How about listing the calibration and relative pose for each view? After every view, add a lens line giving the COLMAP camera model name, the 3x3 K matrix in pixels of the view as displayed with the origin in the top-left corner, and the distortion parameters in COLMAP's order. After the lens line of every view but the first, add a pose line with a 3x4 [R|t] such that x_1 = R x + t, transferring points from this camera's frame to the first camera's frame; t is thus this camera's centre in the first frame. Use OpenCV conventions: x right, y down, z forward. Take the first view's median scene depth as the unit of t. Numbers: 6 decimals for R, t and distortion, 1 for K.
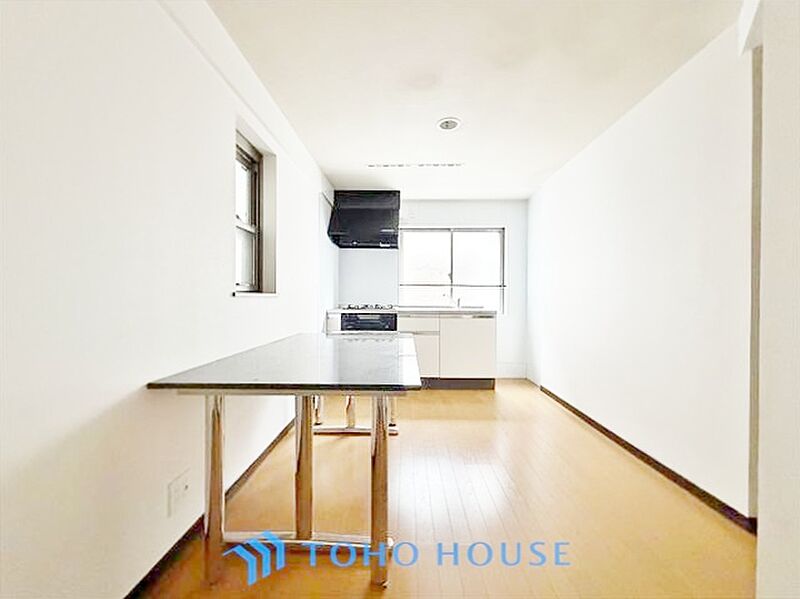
lens RADIAL K [[318.9, 0, 402.0], [0, 318.9, 300.3], [0, 0, 1]] dist [-0.000712, -0.000074]
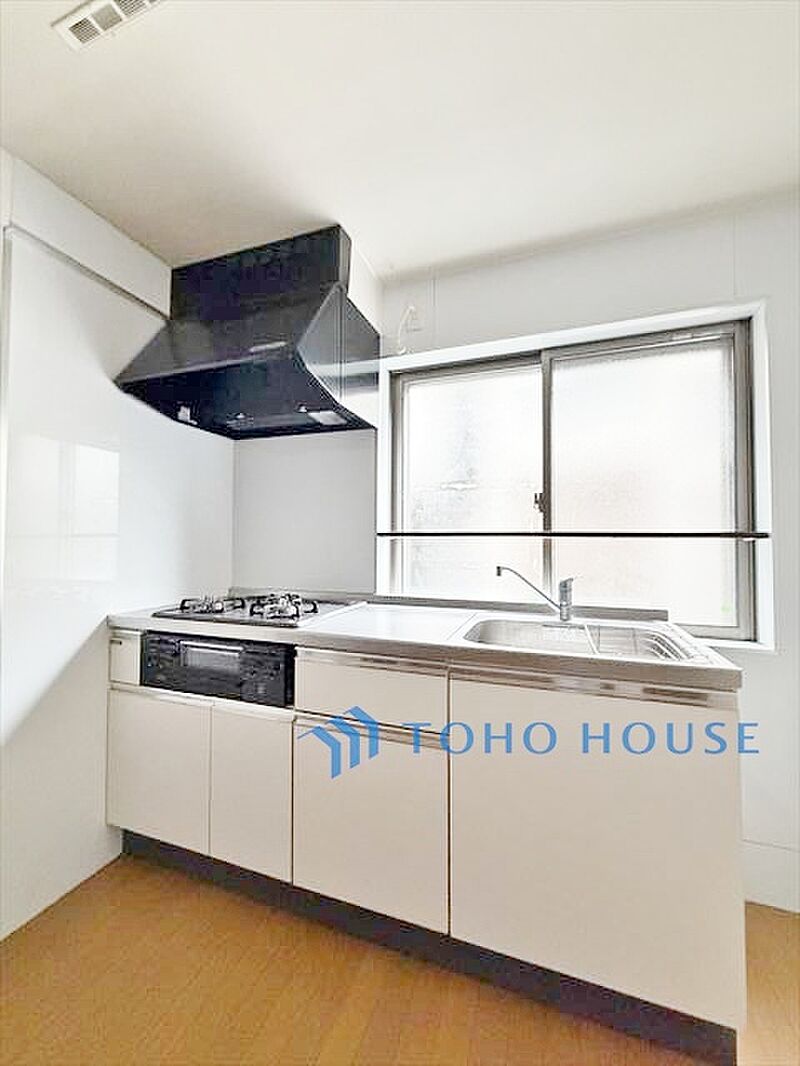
lens RADIAL K [[424.9, 0, 405.0], [0, 424.9, 533.3], [0, 0, 1]] dist [-0.000712, -0.000074]
pose [[0.947819, -0.007119, -0.318728, 0.184379], [-0.001751, 0.999619, -0.027533, -0.042217], [0.318803, 0.026655, 0.947446, 0.668377]]
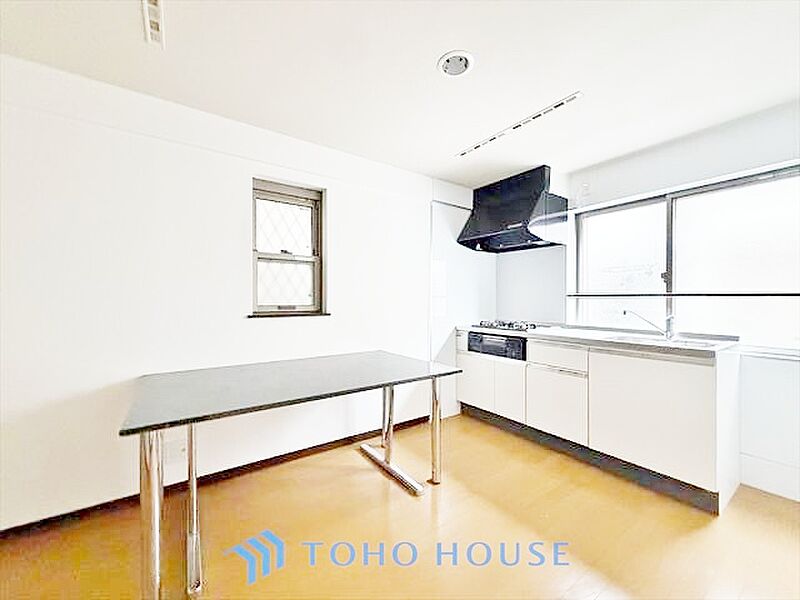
lens RADIAL K [[318.9, 0, 398.9], [0, 318.9, 299.0], [0, 0, 1]] dist [-0.000712, -0.000074]
pose [[0.585152, -0.002918, -0.810918, 0.392324], [-0.005162, 0.999960, -0.007324, -0.038125], [0.810907, 0.008471, 0.585114, 0.332276]]
